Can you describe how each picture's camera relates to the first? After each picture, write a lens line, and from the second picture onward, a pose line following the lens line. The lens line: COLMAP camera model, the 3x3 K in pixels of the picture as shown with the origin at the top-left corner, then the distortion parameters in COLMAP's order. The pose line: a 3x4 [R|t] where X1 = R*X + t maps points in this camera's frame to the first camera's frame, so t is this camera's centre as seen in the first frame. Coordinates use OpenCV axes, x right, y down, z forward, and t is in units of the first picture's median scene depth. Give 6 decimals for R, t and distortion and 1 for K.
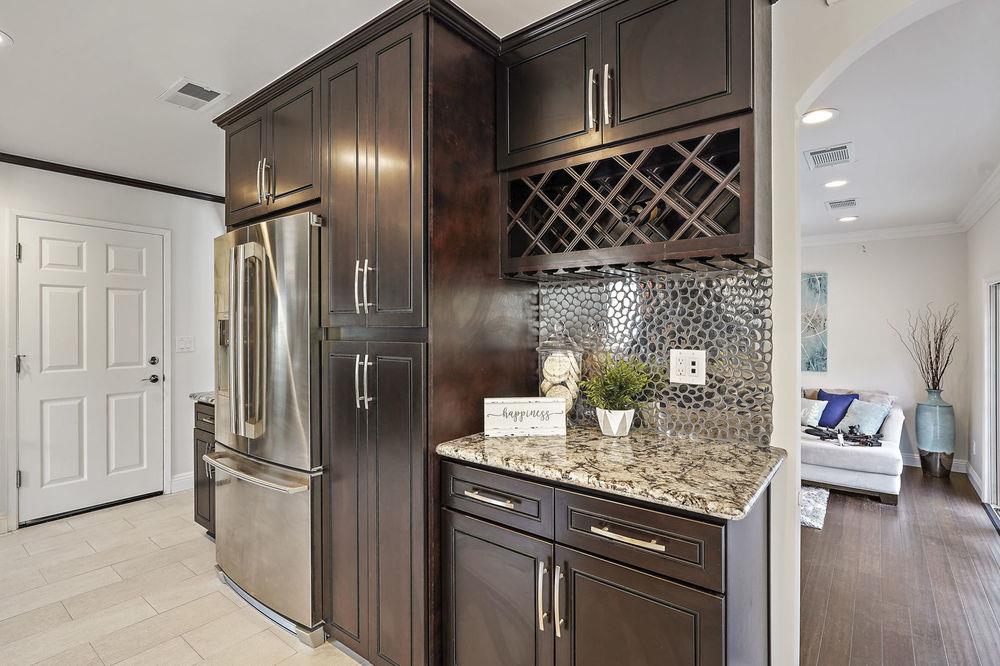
lens RADIAL K [[479.5, 0, 500.4], [0, 479.5, 329.7], [0, 0, 1]] dist [-0.004134, 0.000116]
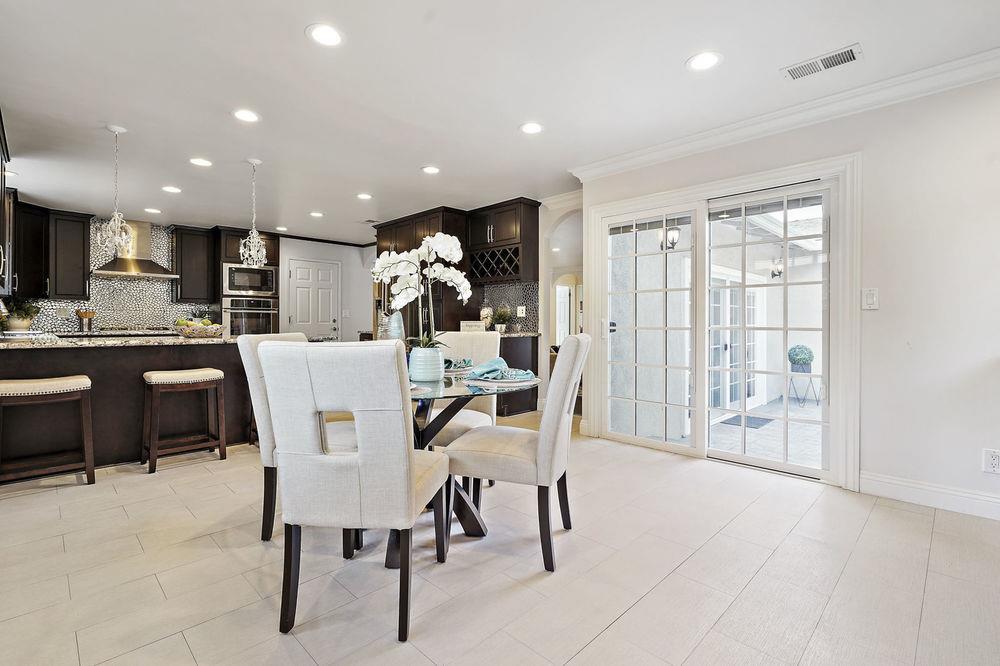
lens RADIAL K [[457.9, 0, 501.9], [0, 457.9, 326.2], [0, 0, 1]] dist [-0.003104, 0.002337]
pose [[0.992284, 0.003365, -0.123940, 0.637627], [-0.002685, 0.999980, 0.005656, 0.157956], [0.123957, -0.005279, 0.992274, -2.098954]]
